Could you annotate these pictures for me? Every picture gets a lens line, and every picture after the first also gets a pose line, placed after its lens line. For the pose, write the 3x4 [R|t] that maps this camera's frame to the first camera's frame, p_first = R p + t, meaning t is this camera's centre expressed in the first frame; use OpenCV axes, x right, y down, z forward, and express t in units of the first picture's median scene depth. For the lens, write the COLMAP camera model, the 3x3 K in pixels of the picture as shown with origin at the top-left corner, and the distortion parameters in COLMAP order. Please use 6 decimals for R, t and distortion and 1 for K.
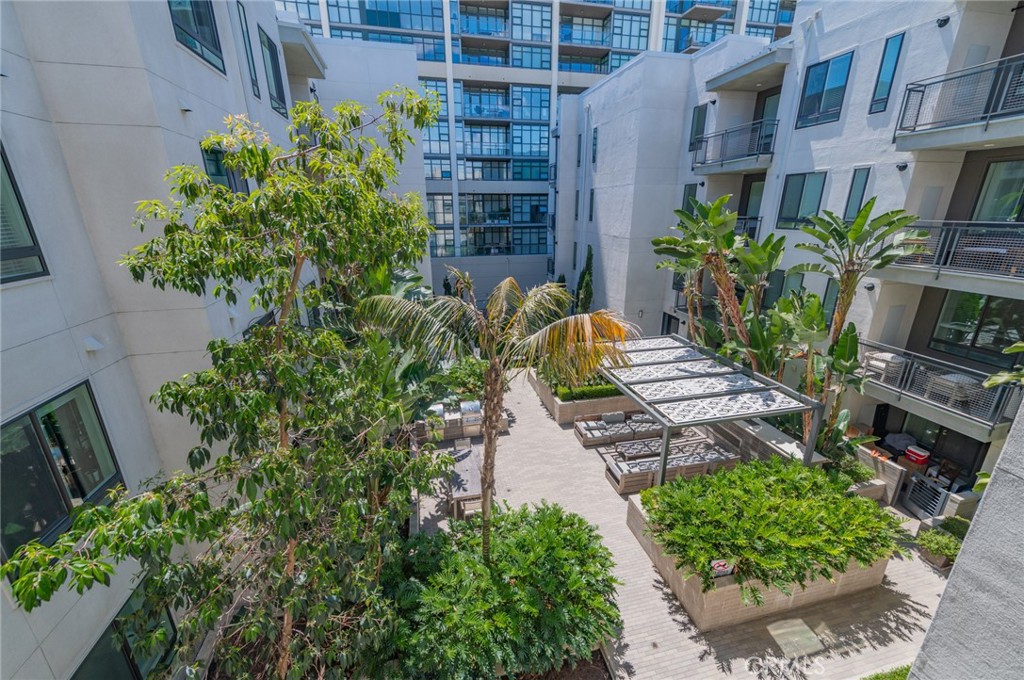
lens RADIAL K [[403.0, 0, 514.0], [0, 403.0, 330.6], [0, 0, 1]] dist [0.014564, -0.003439]
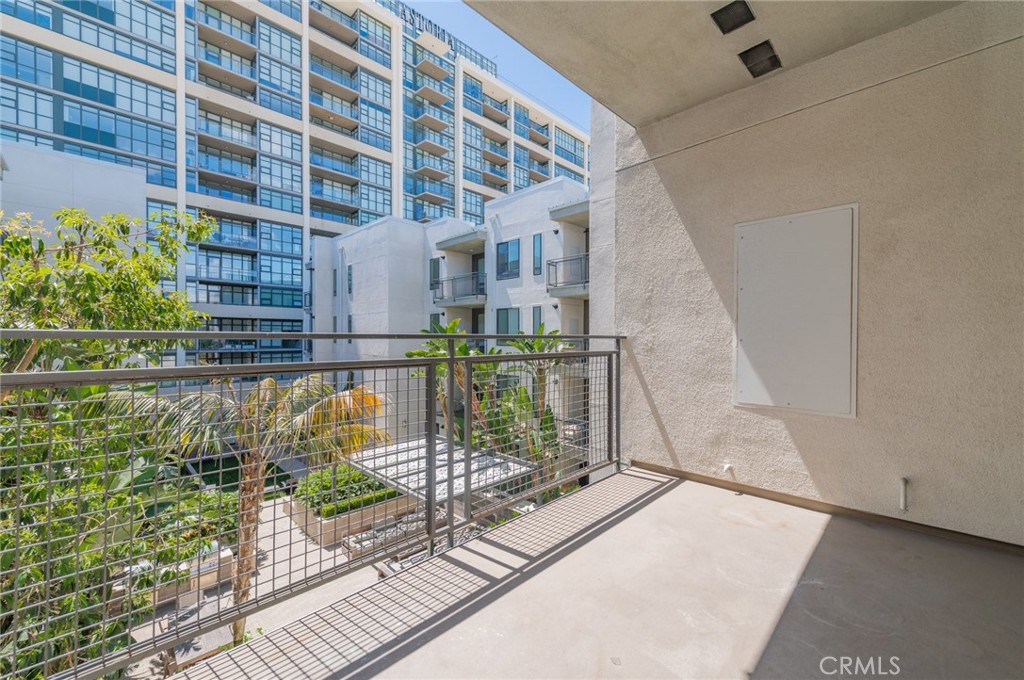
lens RADIAL K [[403.0, 0, 527.8], [0, 403.0, 336.7], [0, 0, 1]] dist [0.014564, -0.003439]
pose [[0.828125, 0.005684, 0.560515, -0.021903], [0.168935, 0.950925, -0.259234, 0.077961], [-0.534481, 0.309368, 0.786525, -0.114276]]
